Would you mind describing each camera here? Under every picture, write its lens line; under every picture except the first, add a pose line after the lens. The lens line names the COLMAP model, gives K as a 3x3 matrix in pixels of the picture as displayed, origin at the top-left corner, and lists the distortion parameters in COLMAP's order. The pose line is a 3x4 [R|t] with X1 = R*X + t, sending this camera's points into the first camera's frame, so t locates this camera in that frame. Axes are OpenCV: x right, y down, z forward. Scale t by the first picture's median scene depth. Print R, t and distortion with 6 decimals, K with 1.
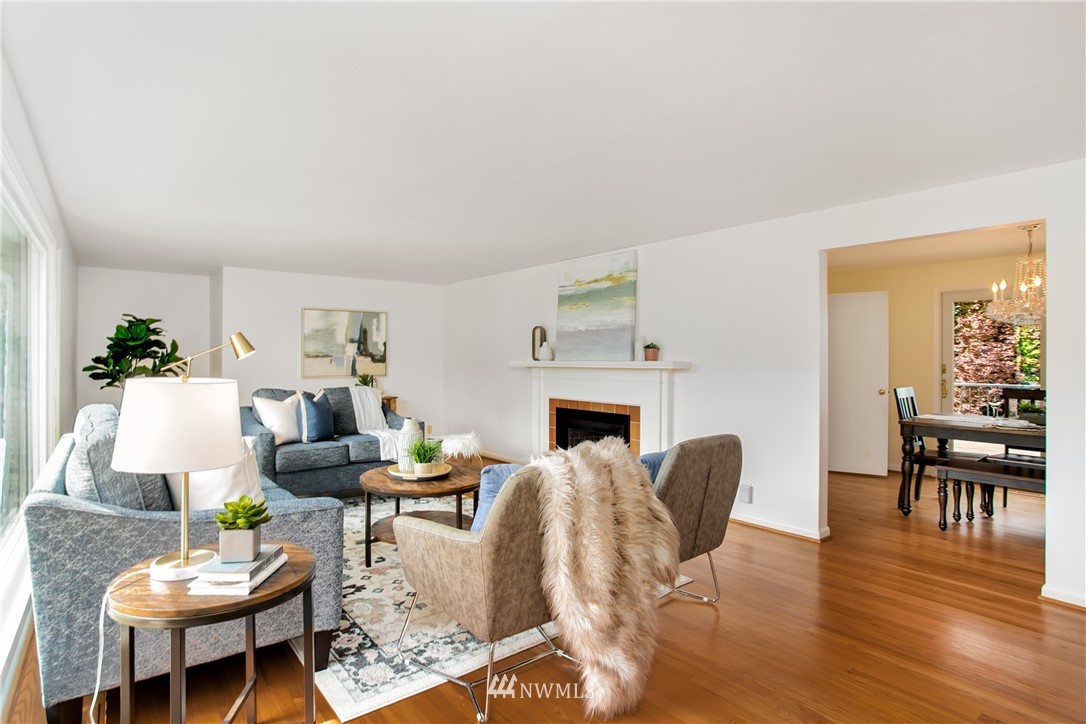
lens RADIAL K [[560.5, 0, 503.6], [0, 560.5, 355.7], [0, 0, 1]] dist [0.000673, 0.000534]
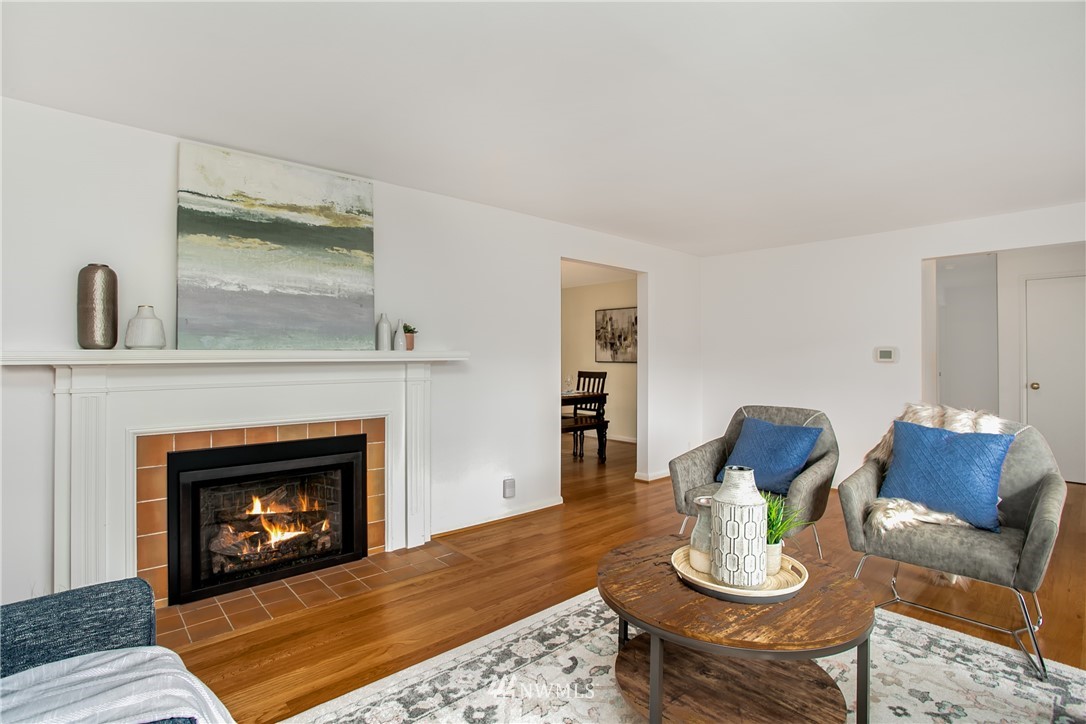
lens RADIAL K [[527.8, 0, 543.0], [0, 527.8, 362.0], [0, 0, 1]] dist [-0.064459, 0.020955]
pose [[-0.103963, -0.012384, 0.994504, -0.359654], [-0.002620, 0.999922, 0.012177, 0.013013], [-0.994578, -0.001339, -0.103988, 0.764774]]
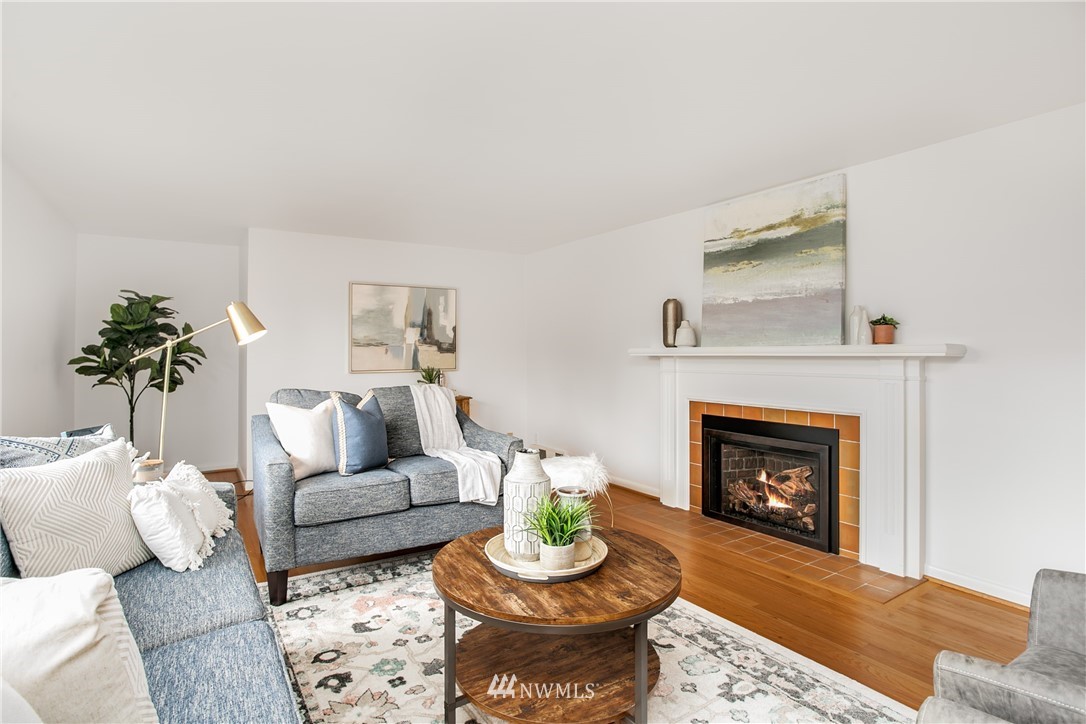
lens RADIAL K [[551.8, 0, 519.7], [0, 551.8, 342.0], [0, 0, 1]] dist [-0.031596, 0.000987]
pose [[0.997470, -0.006548, -0.070782, -0.085722], [0.005550, 0.999882, -0.014292, 0.011297], [0.070868, 0.013863, 0.997389, 0.308293]]
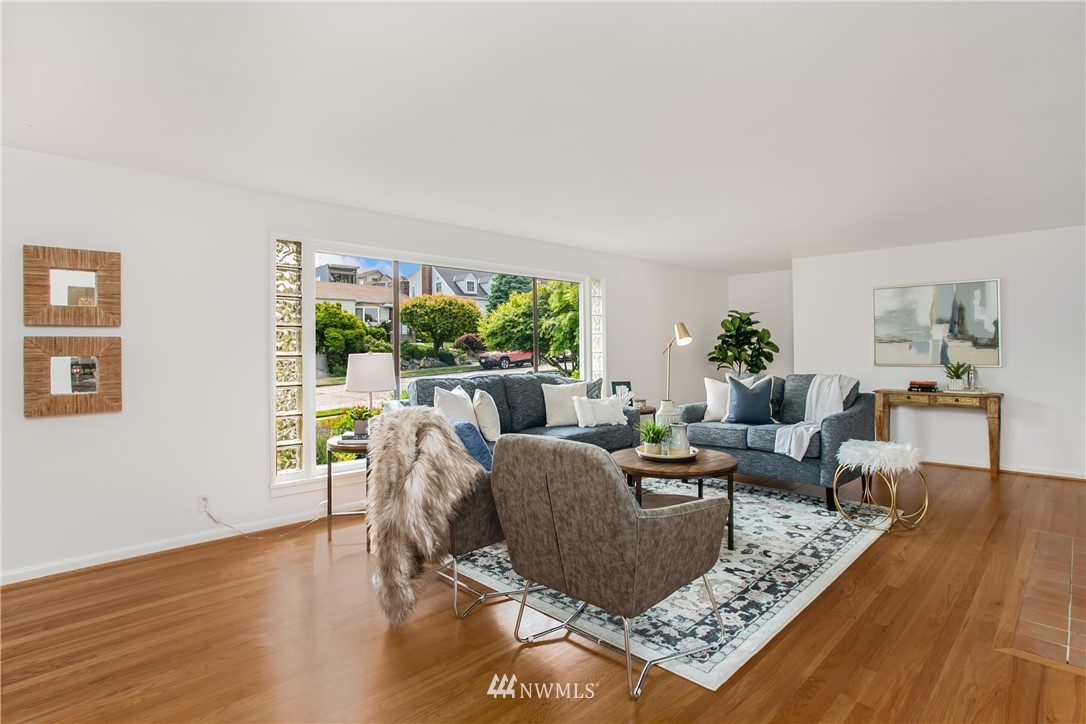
lens RADIAL K [[562.5, 0, 547.4], [0, 562.5, 345.7], [0, 0, 1]] dist [-0.029493, 0.000058]
pose [[0.158033, -0.008343, -0.987399, 0.517855], [0.008676, 0.999937, -0.007060, 0.011204], [0.987396, -0.007451, 0.158095, 0.396386]]
